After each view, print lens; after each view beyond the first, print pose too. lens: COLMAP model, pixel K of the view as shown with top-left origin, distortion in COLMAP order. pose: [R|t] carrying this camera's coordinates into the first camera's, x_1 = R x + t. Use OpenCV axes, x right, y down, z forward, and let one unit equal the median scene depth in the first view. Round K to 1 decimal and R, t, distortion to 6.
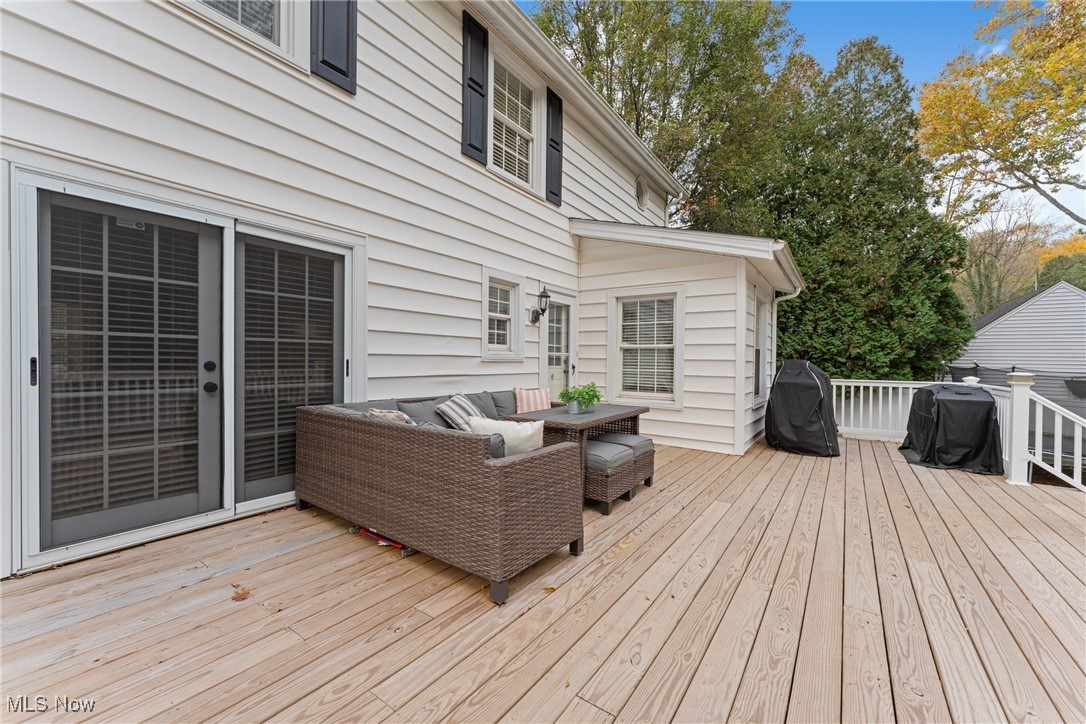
lens RADIAL K [[427.0, 0, 537.6], [0, 427.0, 356.7], [0, 0, 1]] dist [-0.000008, -0.000595]
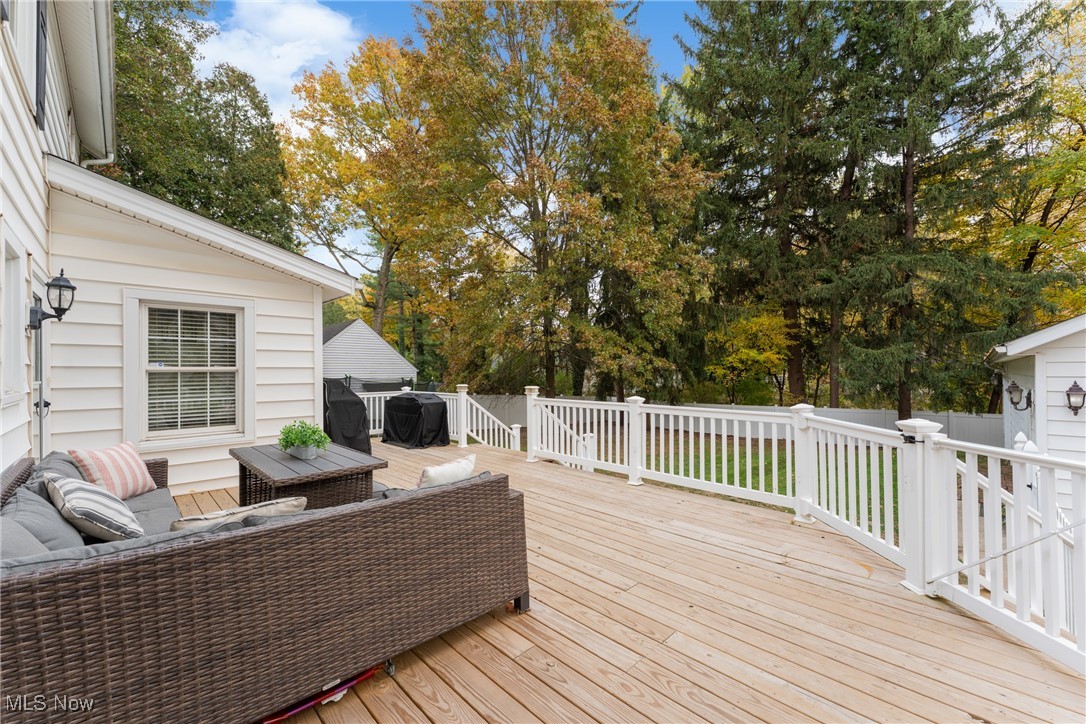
lens RADIAL K [[427.0, 0, 538.1], [0, 427.0, 366.7], [0, 0, 1]] dist [-0.000008, -0.000595]
pose [[0.192025, -0.005856, 0.981373, -0.439862], [0.003540, 0.999980, 0.005274, -0.035075], [-0.981384, 0.002461, 0.192041, 0.263062]]
